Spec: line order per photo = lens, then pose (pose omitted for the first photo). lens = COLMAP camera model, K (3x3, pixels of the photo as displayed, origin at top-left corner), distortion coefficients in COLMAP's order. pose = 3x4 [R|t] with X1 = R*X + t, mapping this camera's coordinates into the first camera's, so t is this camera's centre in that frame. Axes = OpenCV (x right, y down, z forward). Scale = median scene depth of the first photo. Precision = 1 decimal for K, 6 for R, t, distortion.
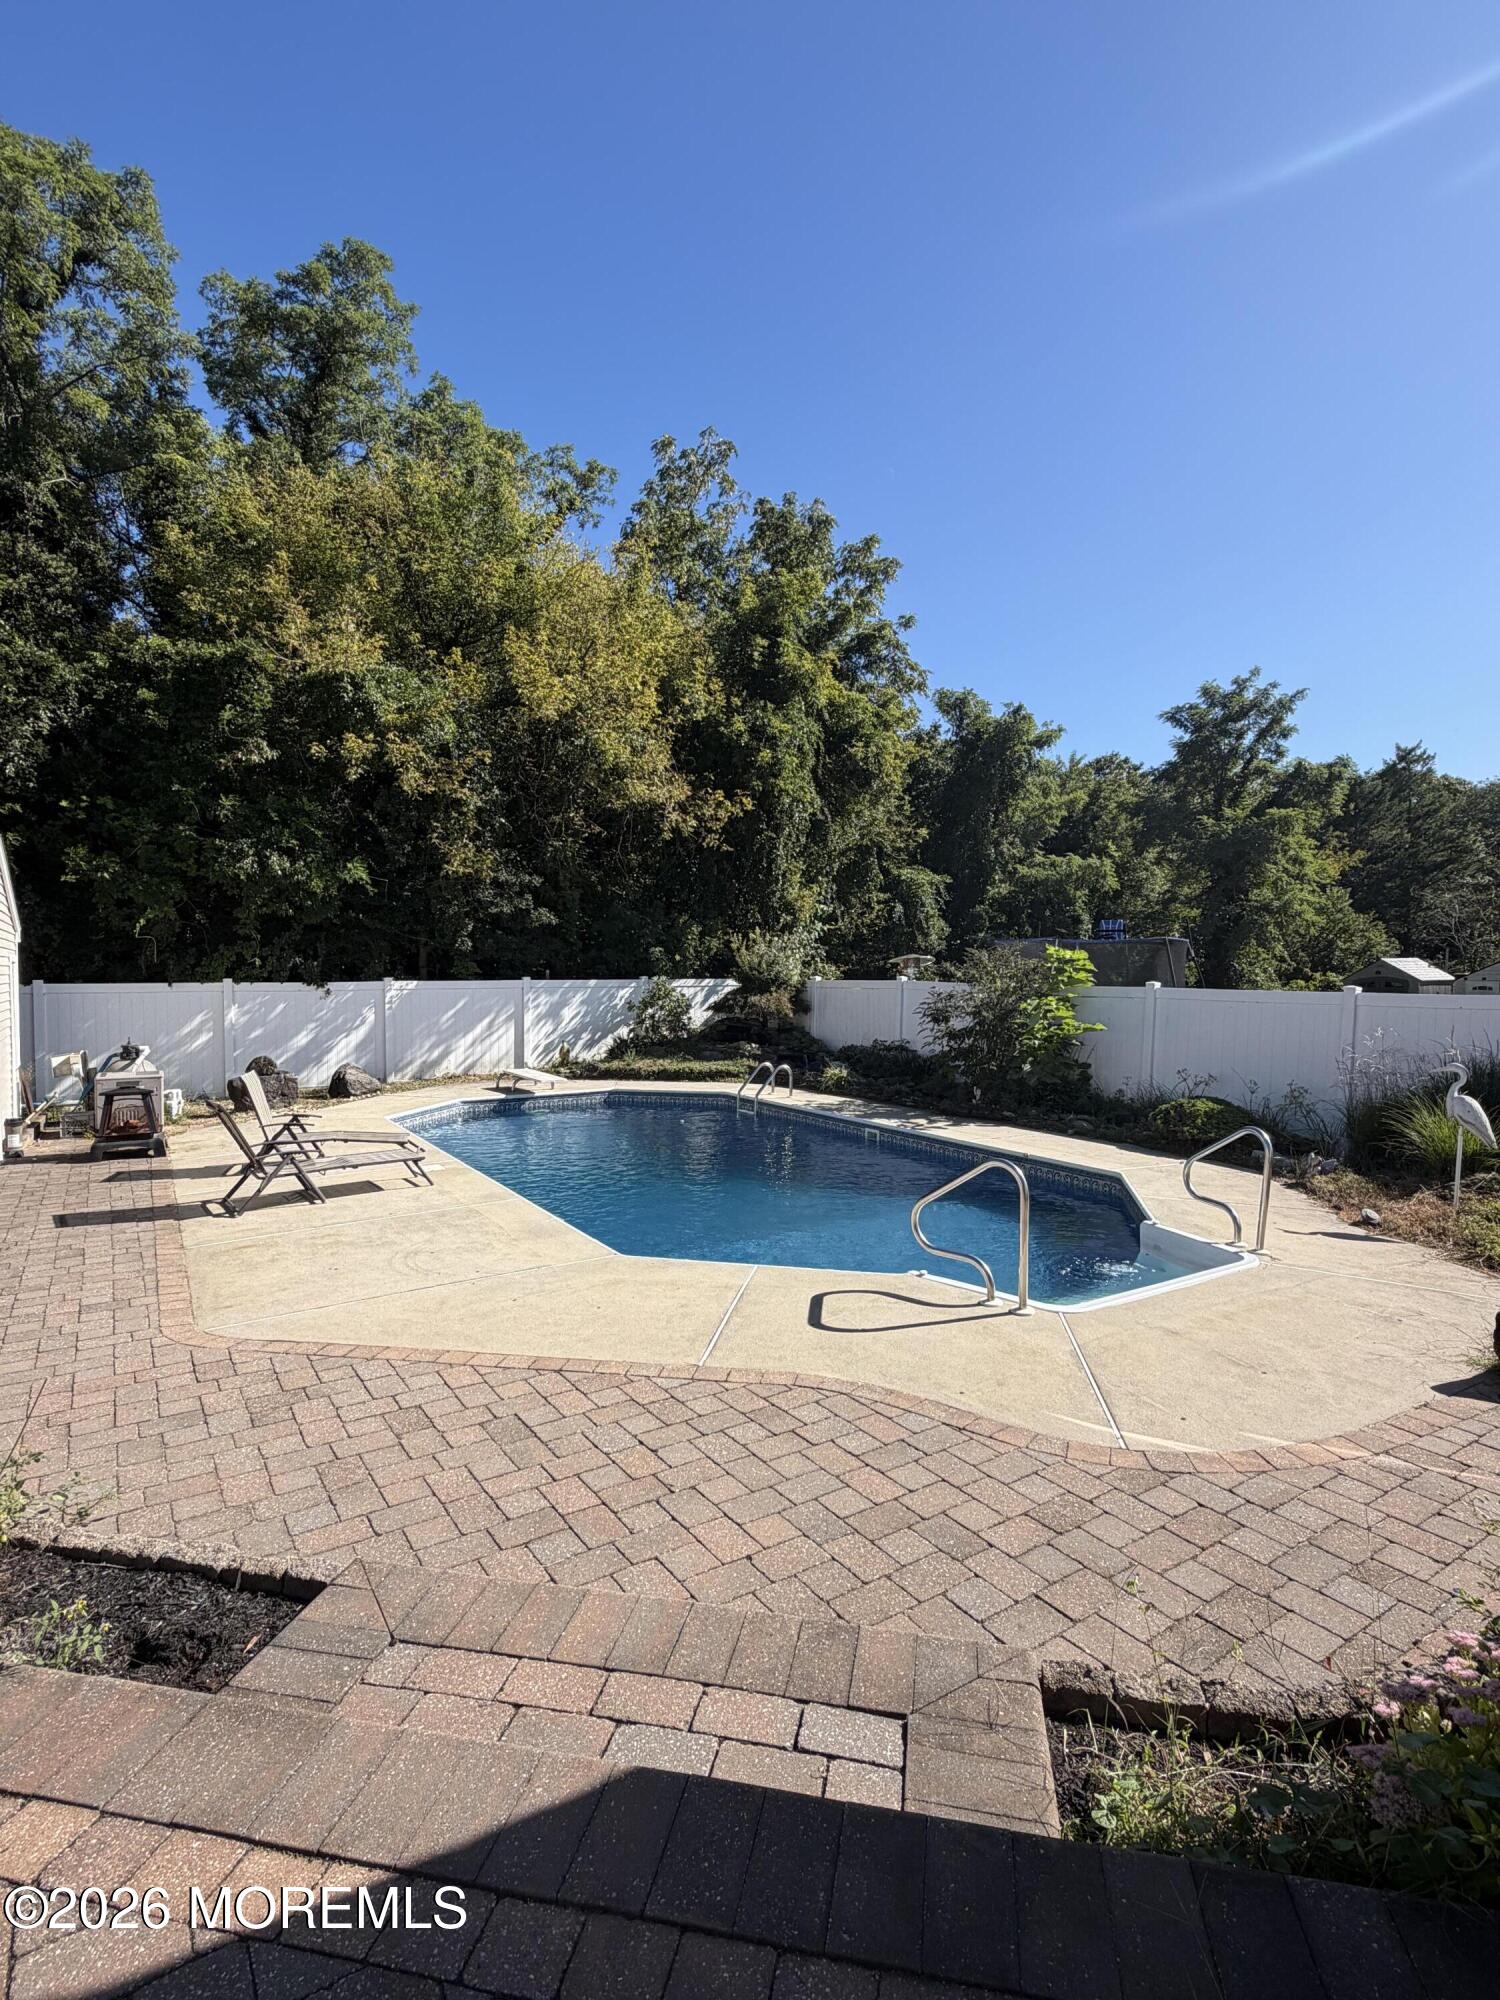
lens RADIAL K [[993.5, 0, 750.0], [0, 993.5, 1000.0], [0, 0, 1]] dist [0.000126, -0.001080]
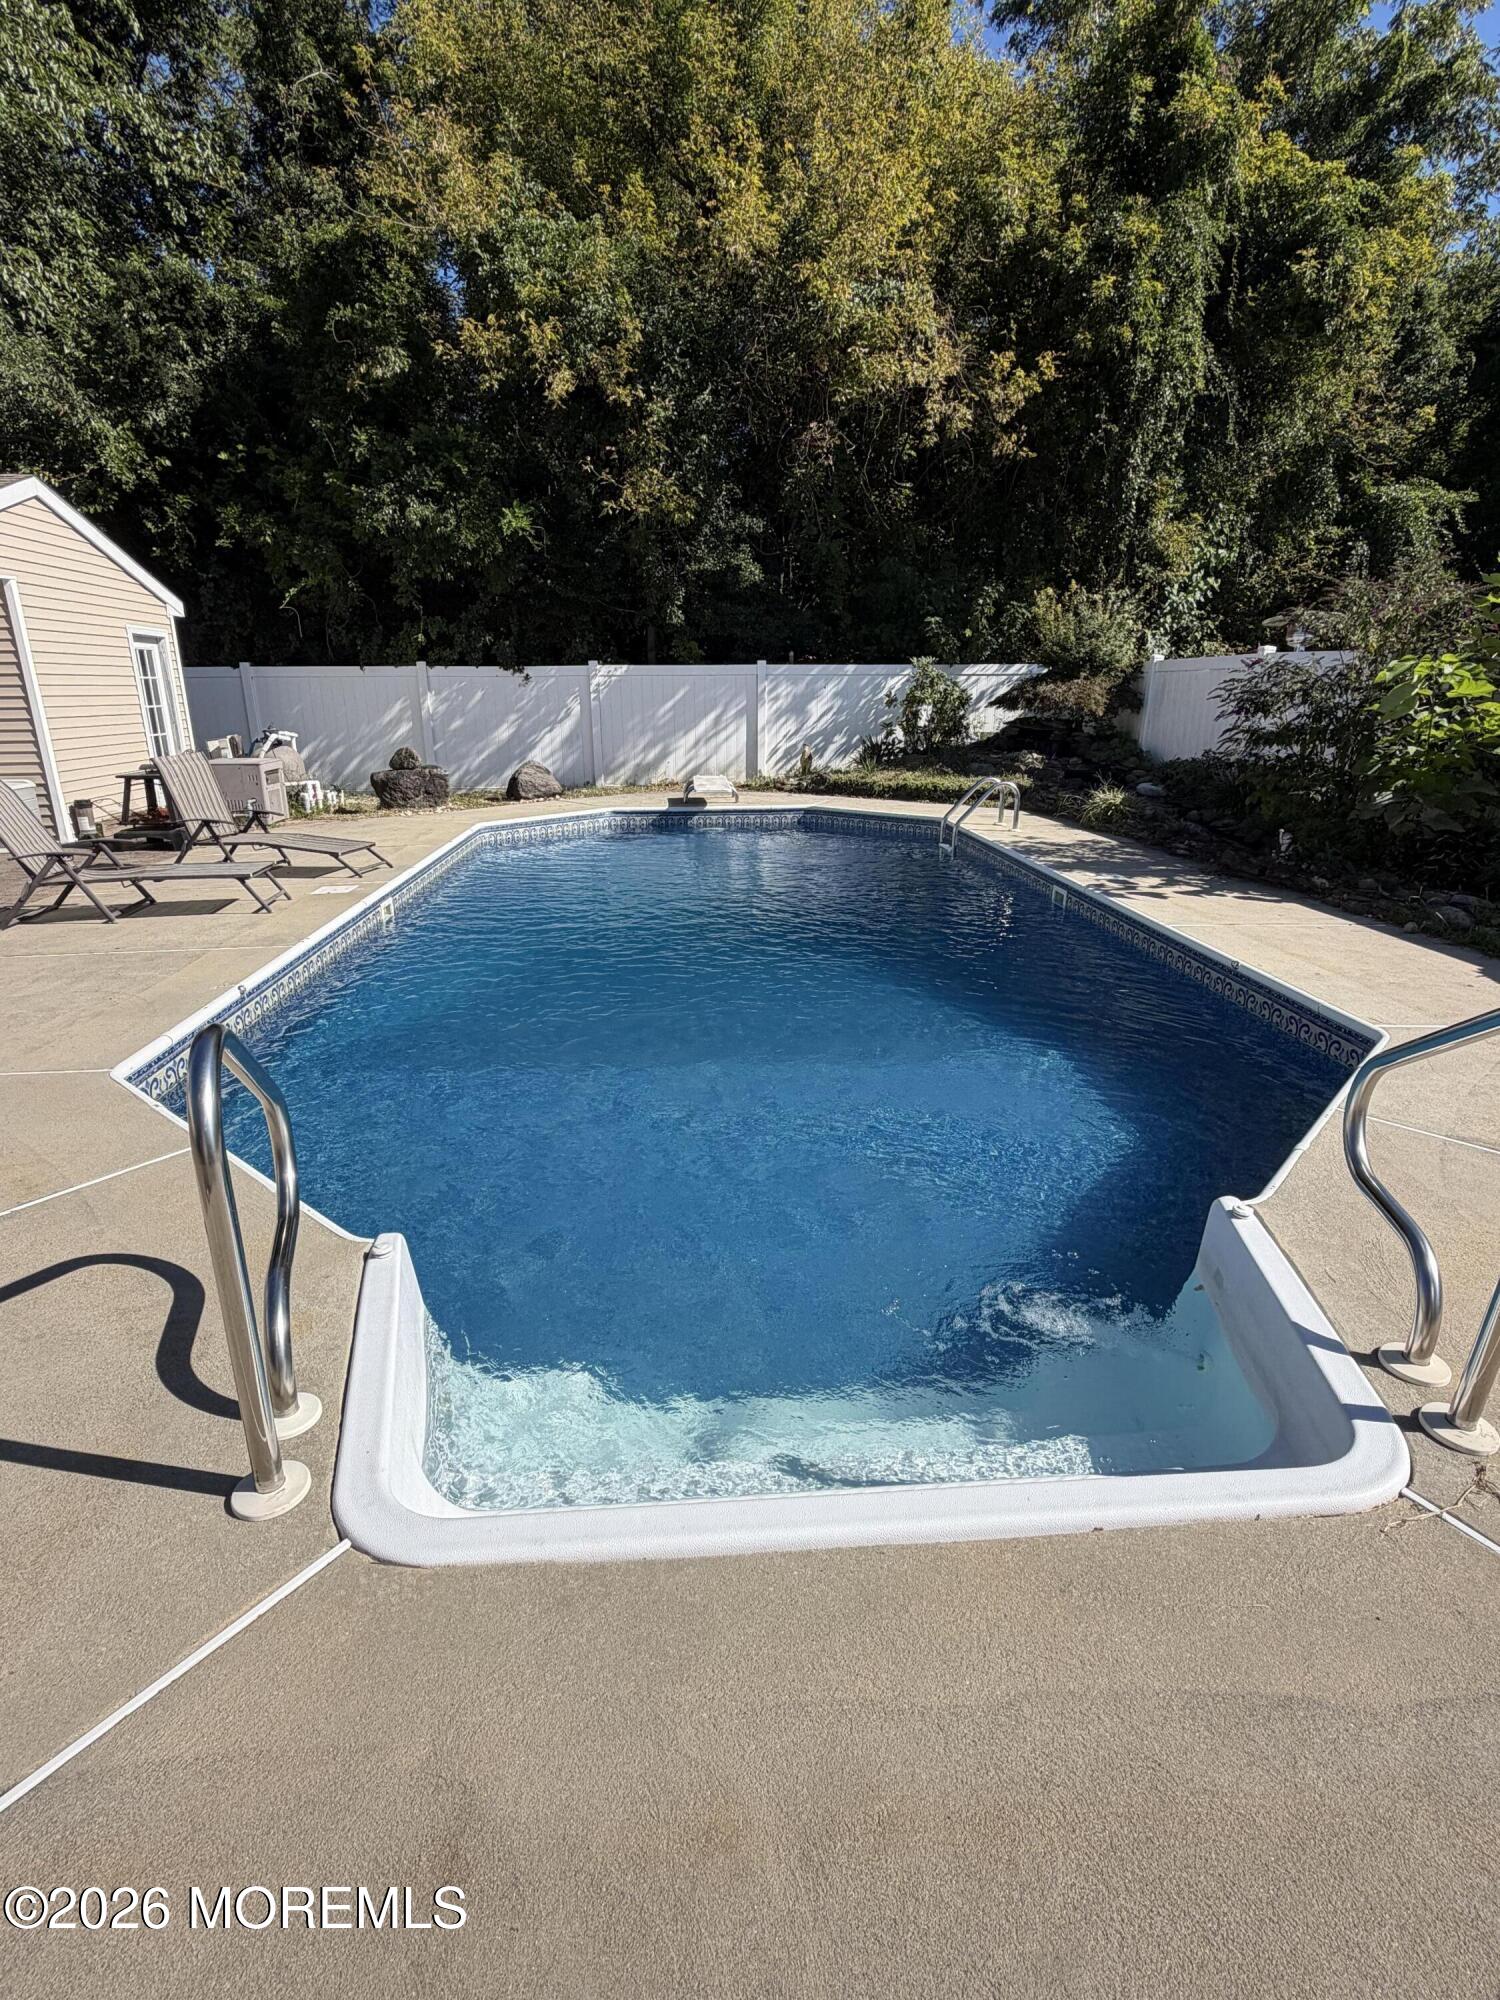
lens RADIAL K [[993.5, 0, 750.0], [0, 993.5, 1000.0], [0, 0, 1]] dist [0.000126, -0.001080]
pose [[0.885059, 0.137383, -0.444743, 0.162908], [-0.010879, 0.961297, 0.275298, 0.019984], [0.465351, -0.238817, 0.852300, 0.252342]]
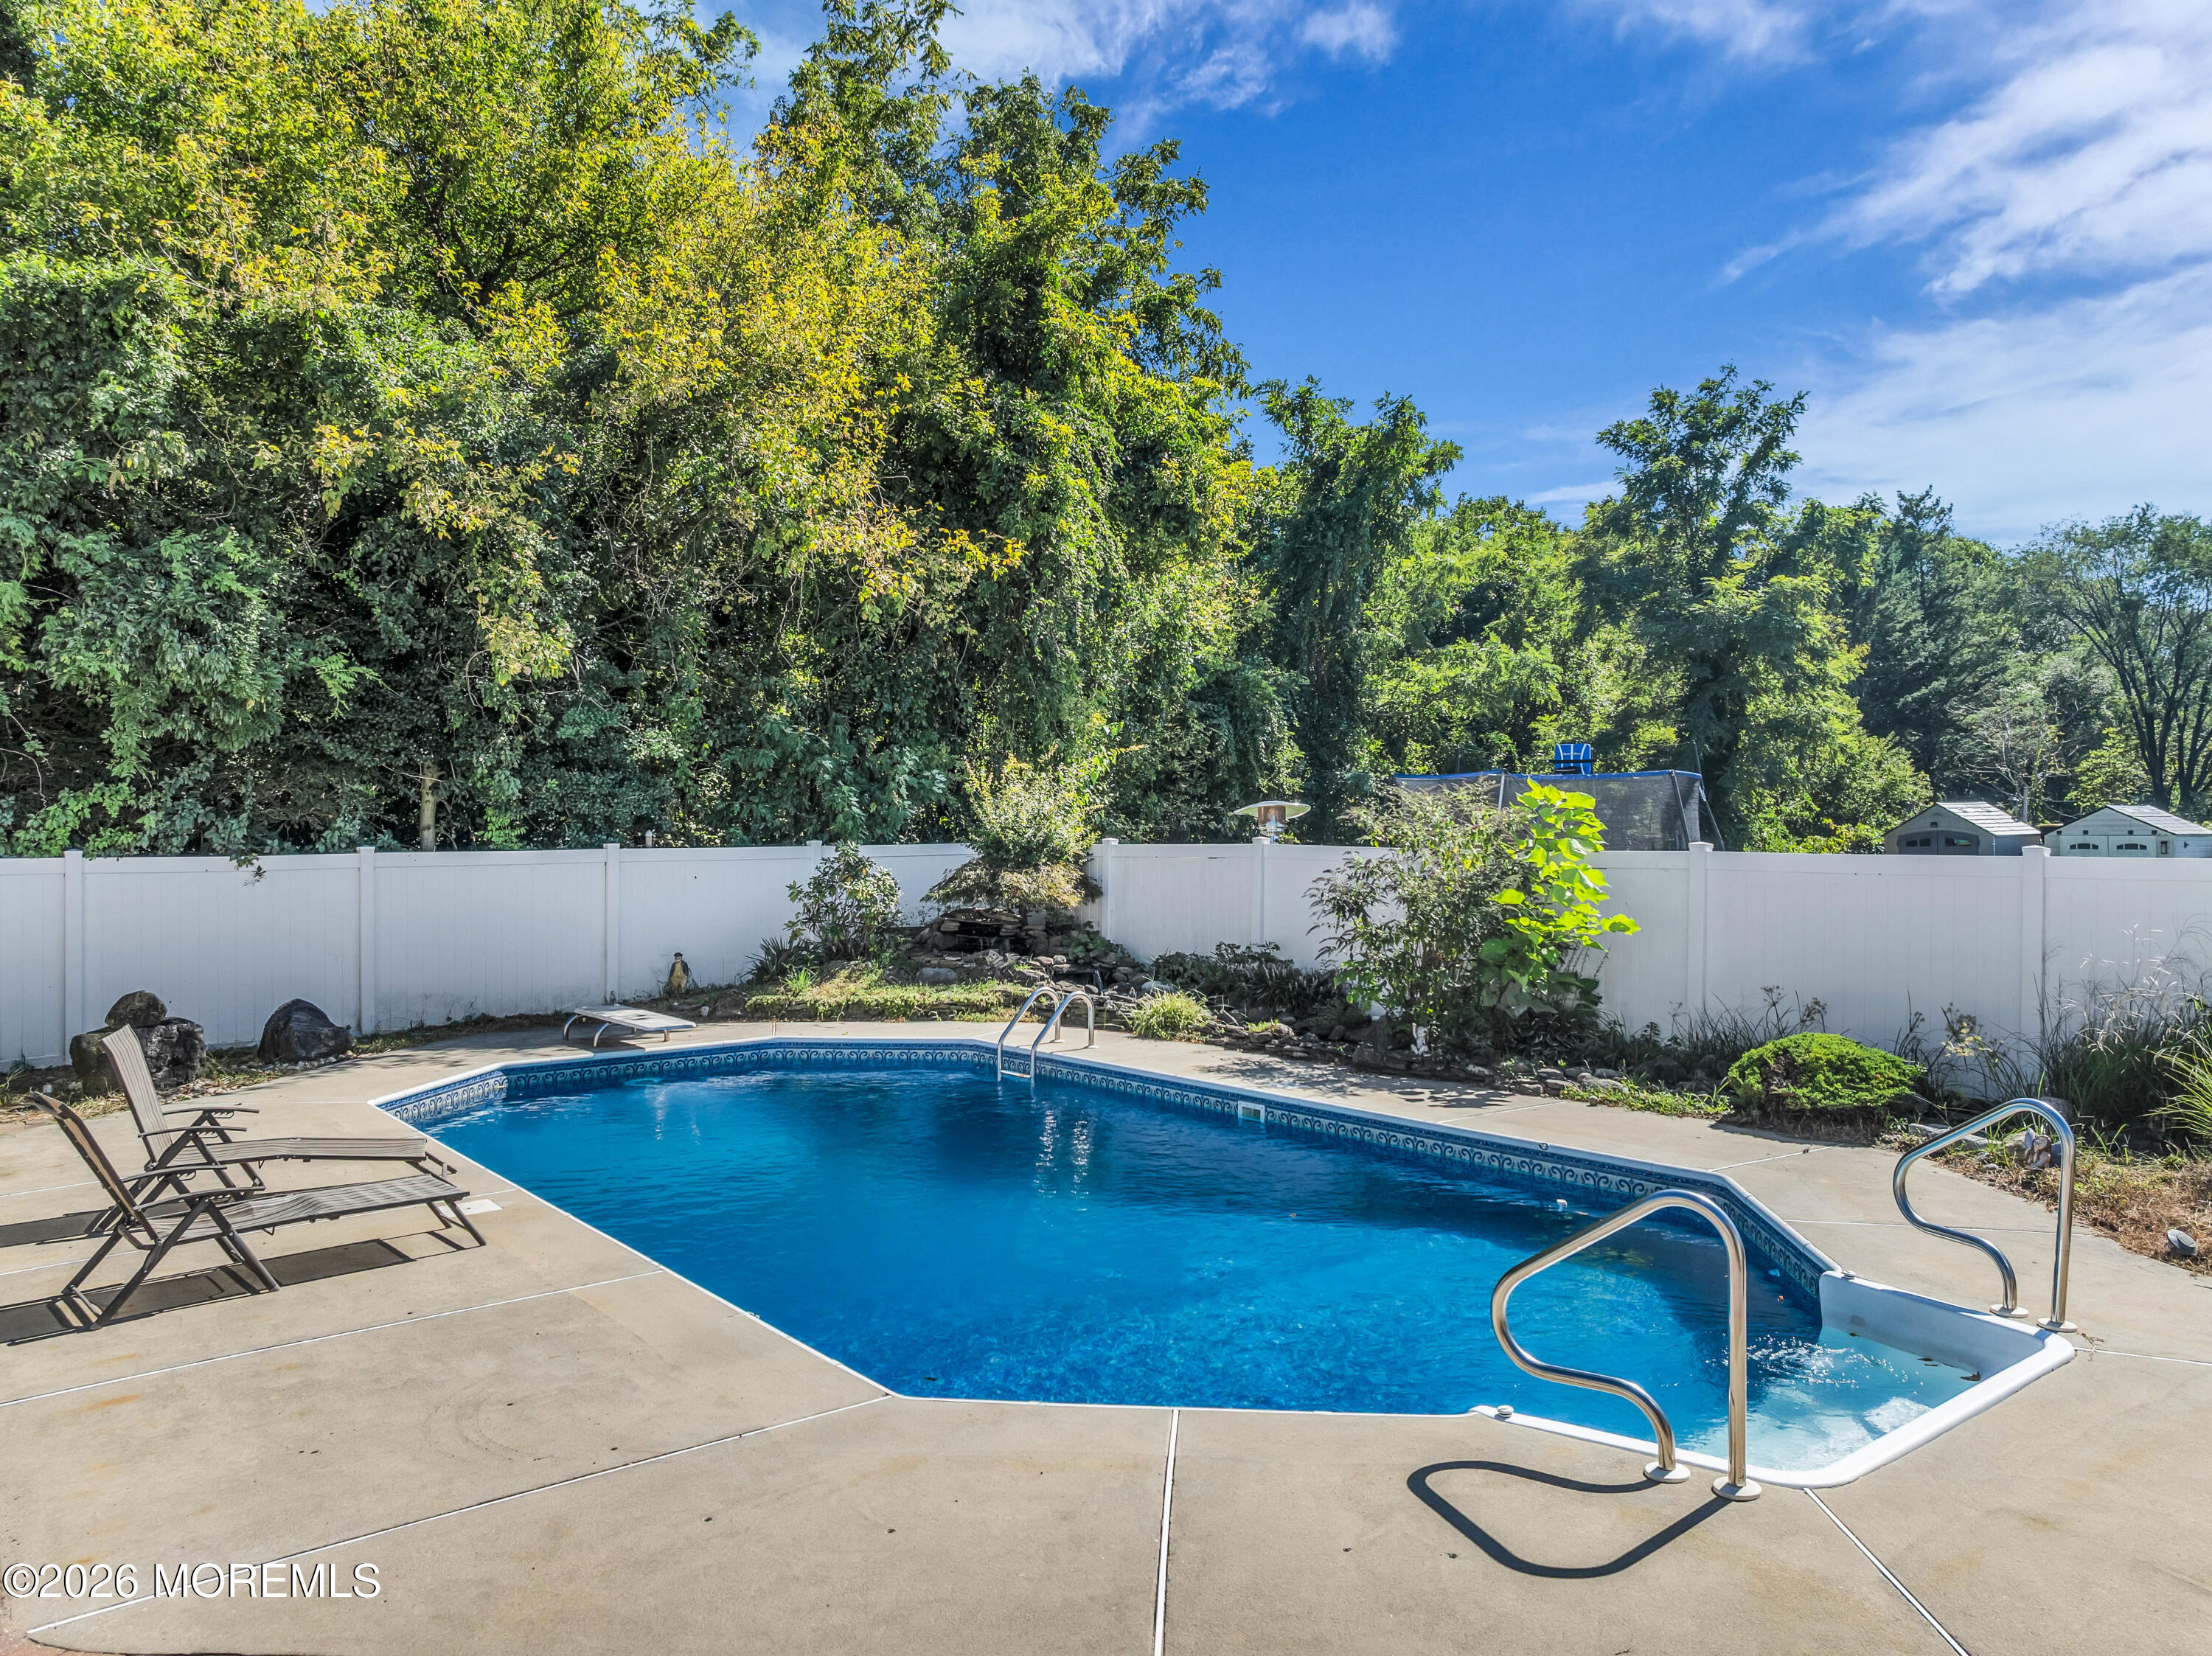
lens RADIAL K [[1564.6, 0, 1108.8], [0, 1564.6, 760.1], [0, 0, 1]] dist [-0.006926, -0.000883]
pose [[0.994014, -0.004128, 0.109178, -0.040898], [0.012141, 0.997271, -0.072826, -0.002668], [-0.108579, 0.073715, 0.991351, 0.061666]]
